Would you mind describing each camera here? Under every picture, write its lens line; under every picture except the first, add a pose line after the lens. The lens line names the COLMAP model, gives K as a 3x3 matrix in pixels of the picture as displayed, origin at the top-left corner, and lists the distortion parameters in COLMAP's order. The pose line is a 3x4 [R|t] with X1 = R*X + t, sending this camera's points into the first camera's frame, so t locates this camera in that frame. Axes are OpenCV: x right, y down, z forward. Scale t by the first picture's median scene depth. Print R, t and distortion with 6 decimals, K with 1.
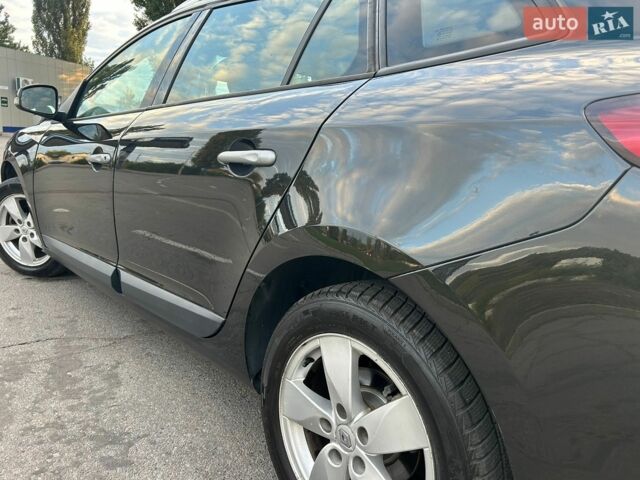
lens RADIAL K [[471.1, 0, 321.3], [0, 471.1, 238.0], [0, 0, 1]] dist [0.061673, -0.066159]
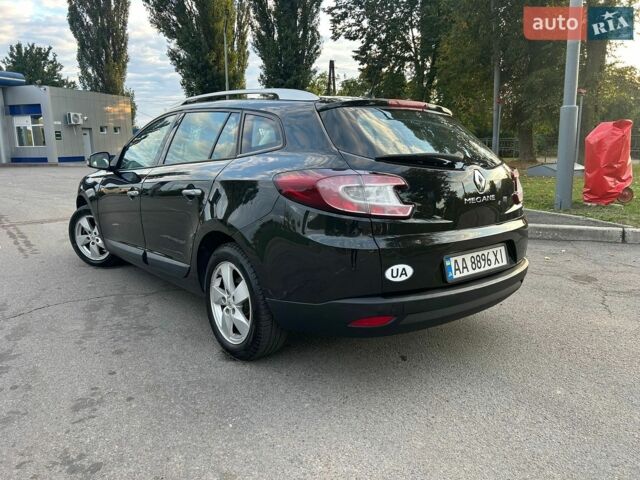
lens RADIAL K [[471.1, 0, 321.3], [0, 471.1, 238.0], [0, 0, 1]] dist [0.061673, -0.066159]
pose [[0.994942, -0.054731, -0.084233, 0.279749], [0.053604, 0.998441, -0.015591, 0.052239], [0.084955, 0.010997, 0.996324, -0.534254]]
